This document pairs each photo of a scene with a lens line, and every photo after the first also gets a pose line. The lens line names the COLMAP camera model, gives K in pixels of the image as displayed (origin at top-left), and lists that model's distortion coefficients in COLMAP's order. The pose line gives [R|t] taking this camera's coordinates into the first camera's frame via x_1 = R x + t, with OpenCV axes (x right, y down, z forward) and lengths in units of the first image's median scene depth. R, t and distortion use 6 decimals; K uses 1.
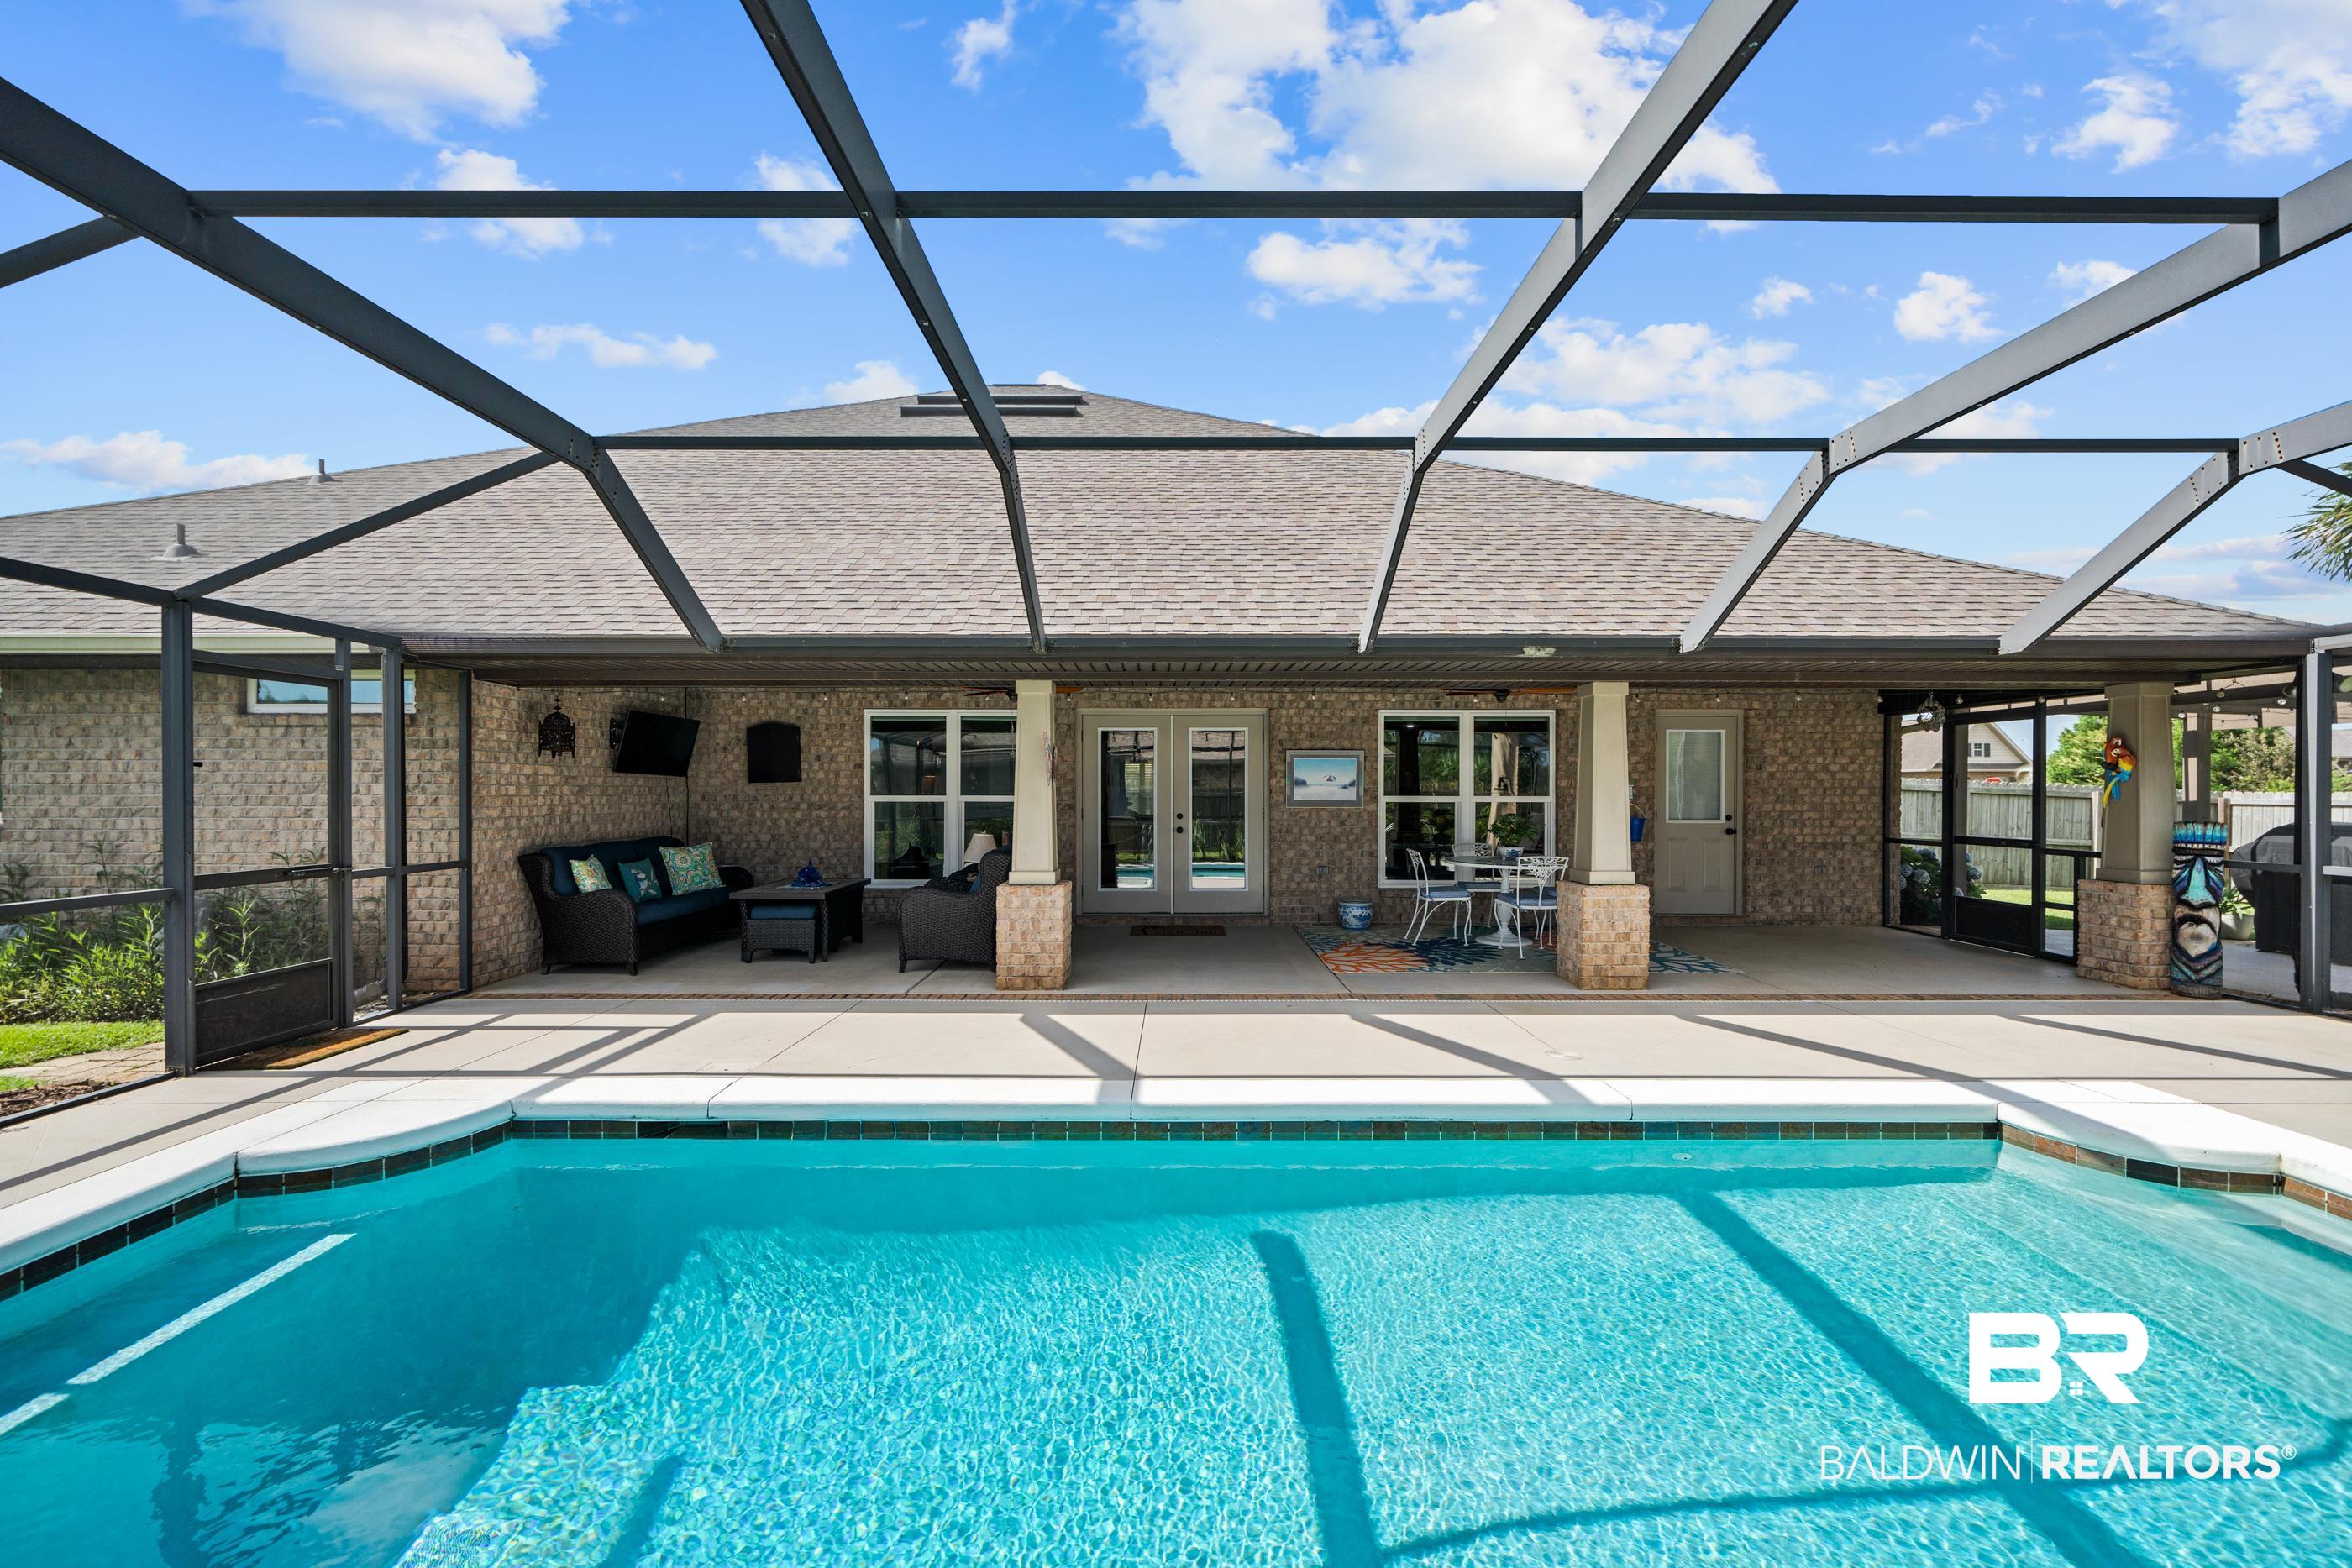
lens RADIAL K [[963.9, 0, 1176.6], [0, 963.9, 791.8], [0, 0, 1]] dist [0.000301, 0.000093]
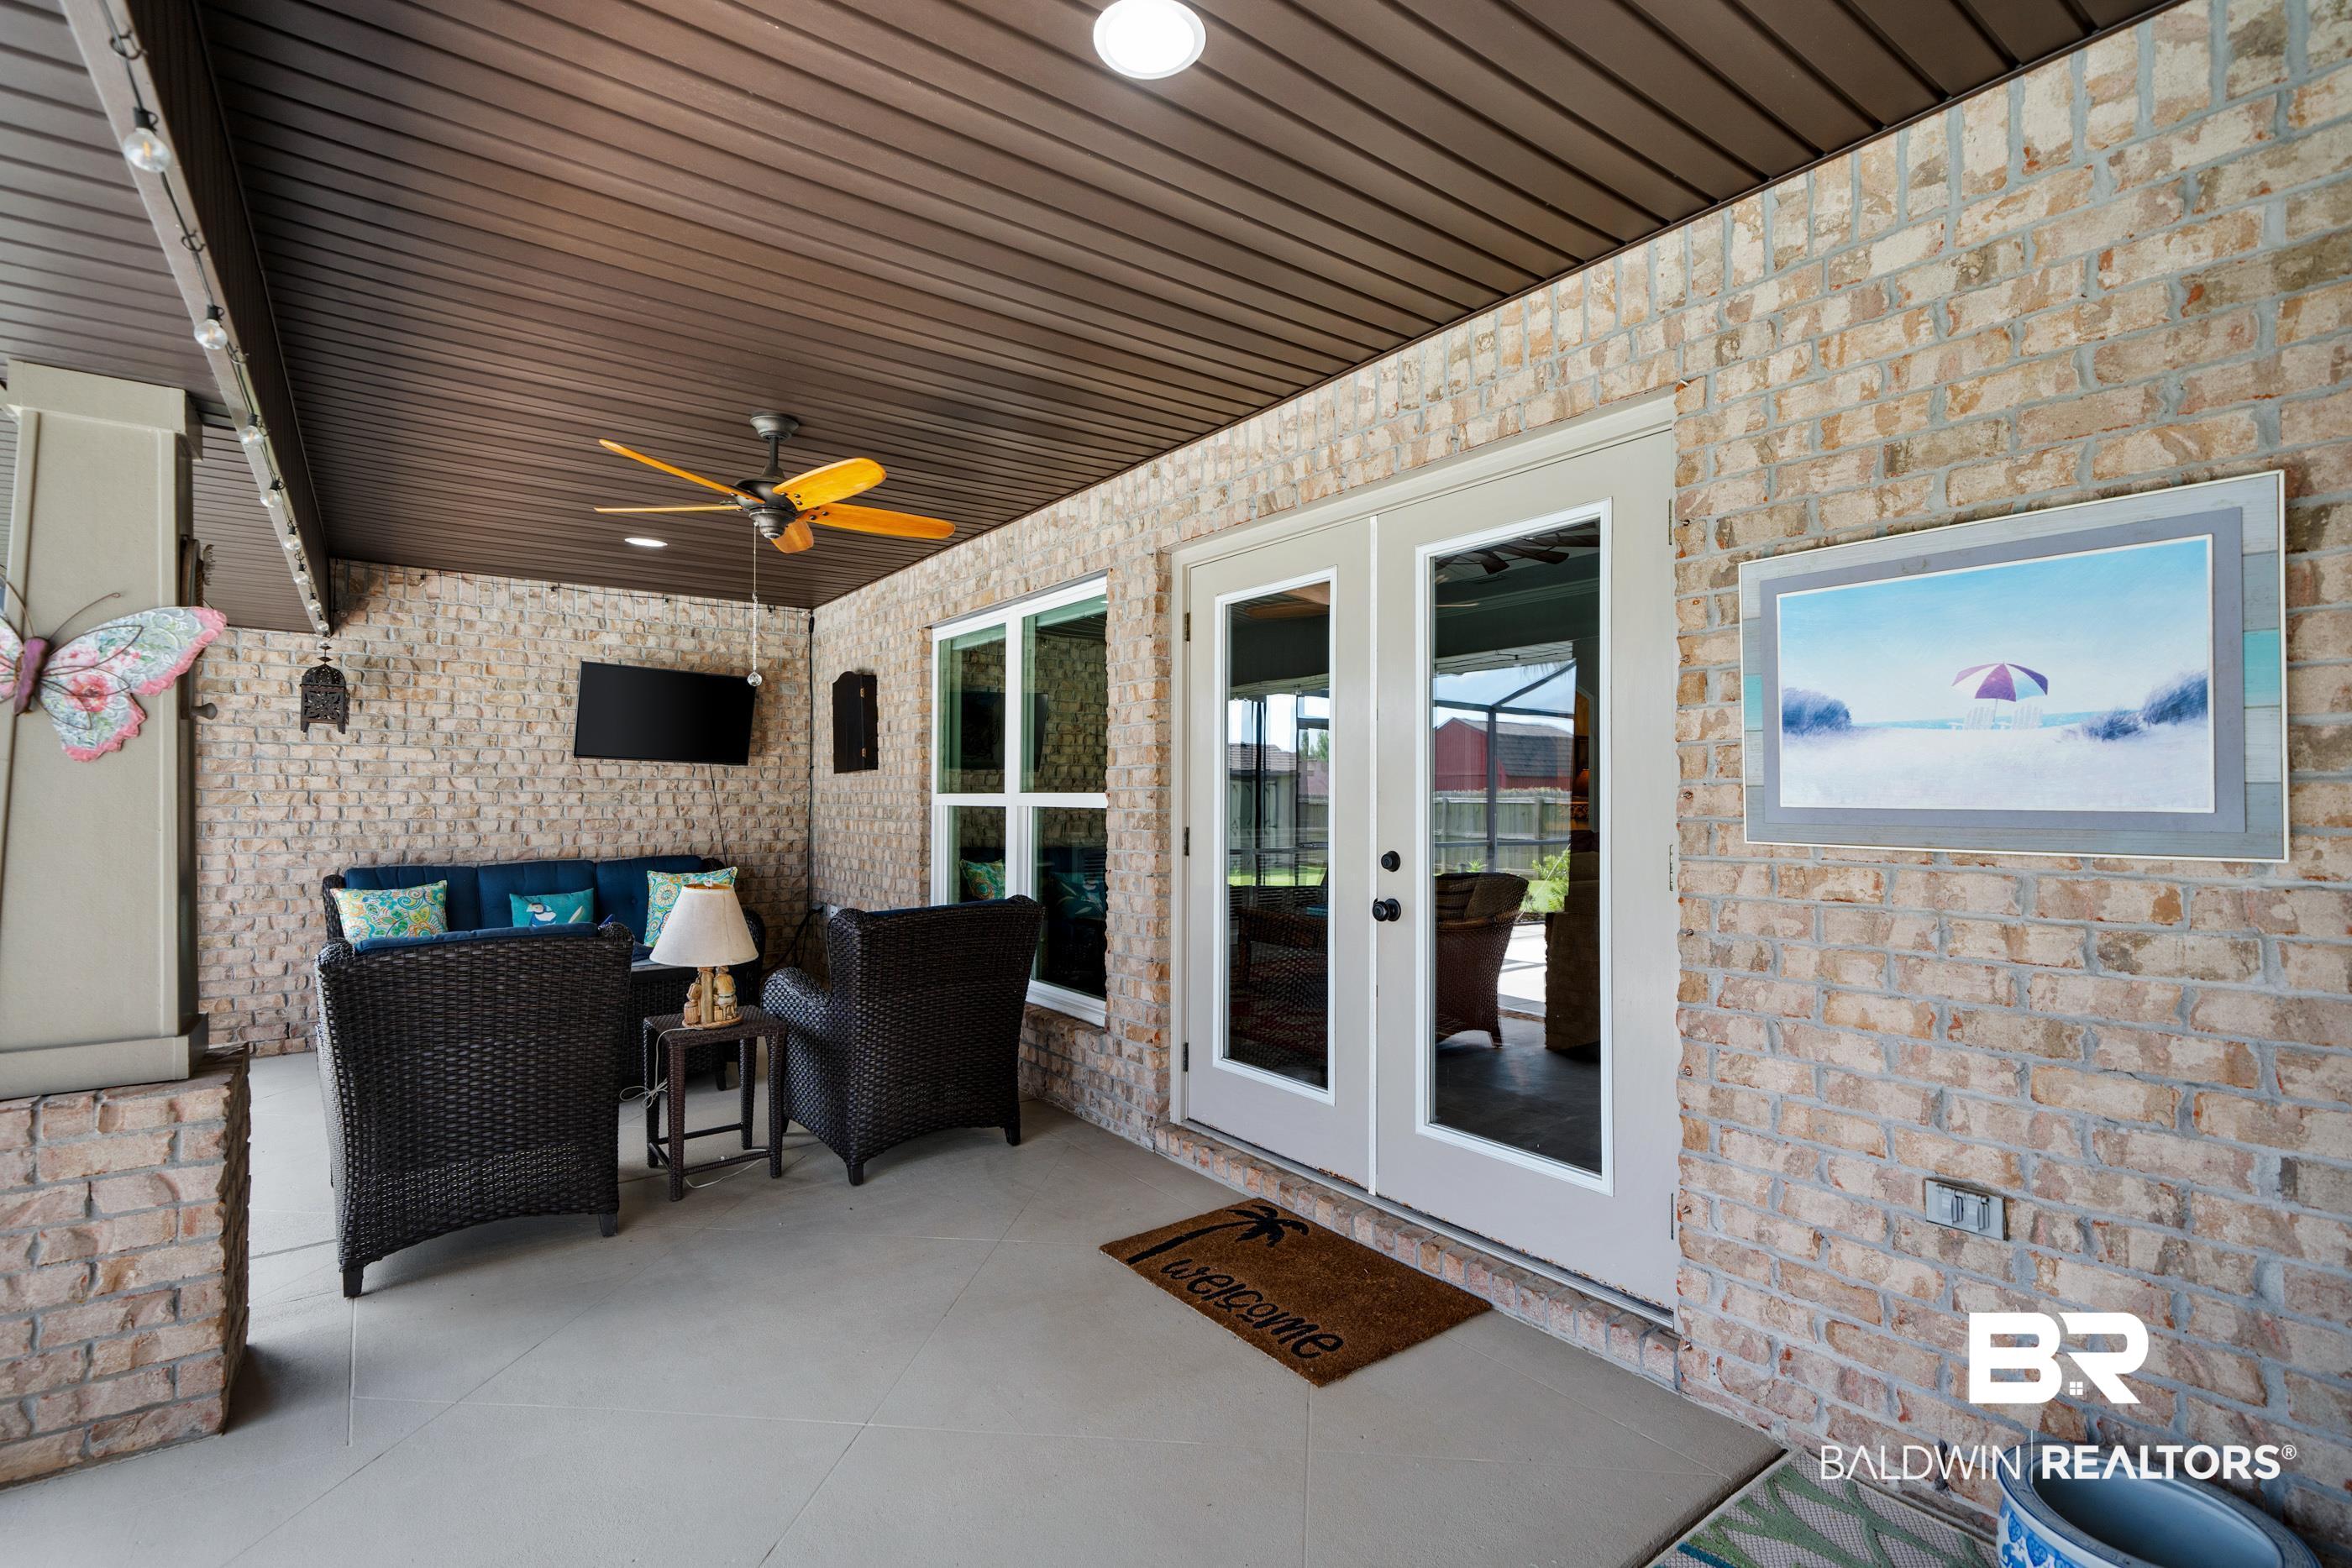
lens RADIAL K [[1061.9, 0, 1177.6], [0, 1061.9, 790.0], [0, 0, 1]] dist [0.000924, 0.000403]
pose [[0.594149, -0.007466, -0.804320, 0.227261], [-0.002449, 0.999935, -0.011091, 0.007846], [0.804351, 0.008559, 0.594093, 0.784942]]
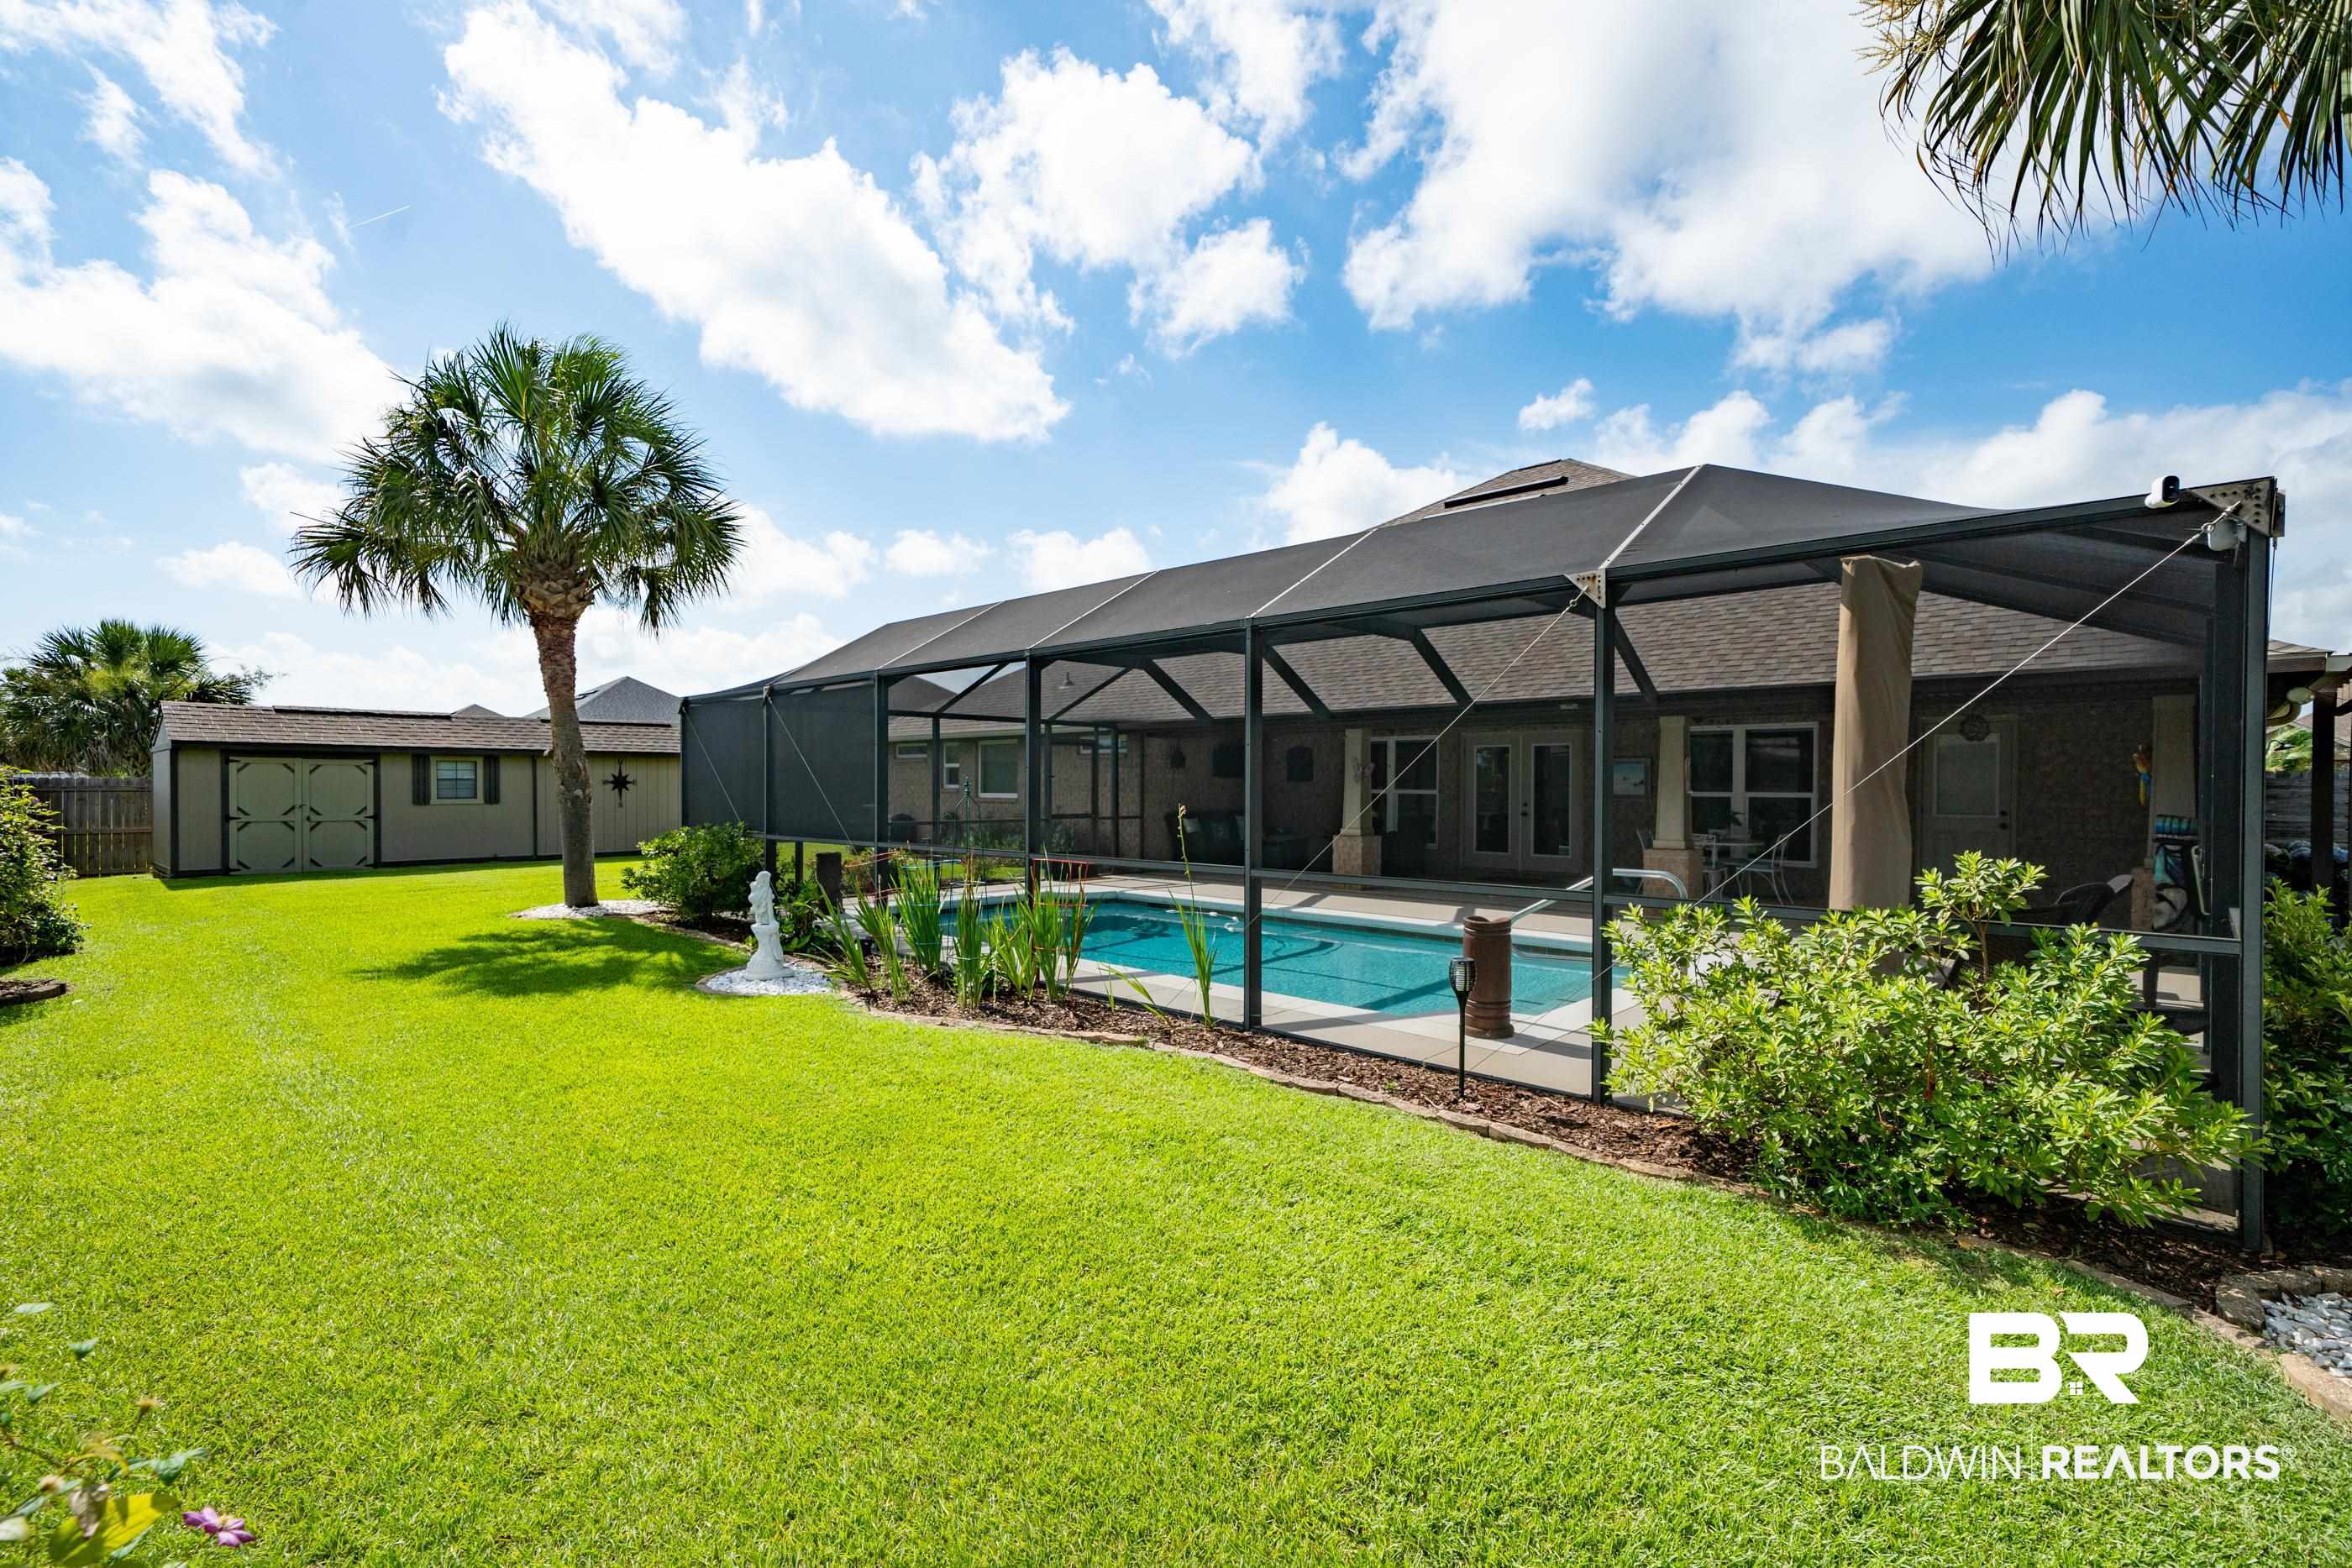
lens RADIAL K [[1055.0, 0, 1176.0], [0, 1055.0, 784.0], [0, 0, 1]] dist [0.013116, 0.000136]
pose [[0.722133, 0.001129, -0.691753, 0.754117], [-0.004564, 0.999985, -0.003132, 0.001425], [0.691739, 0.005419, 0.722128, -0.543711]]
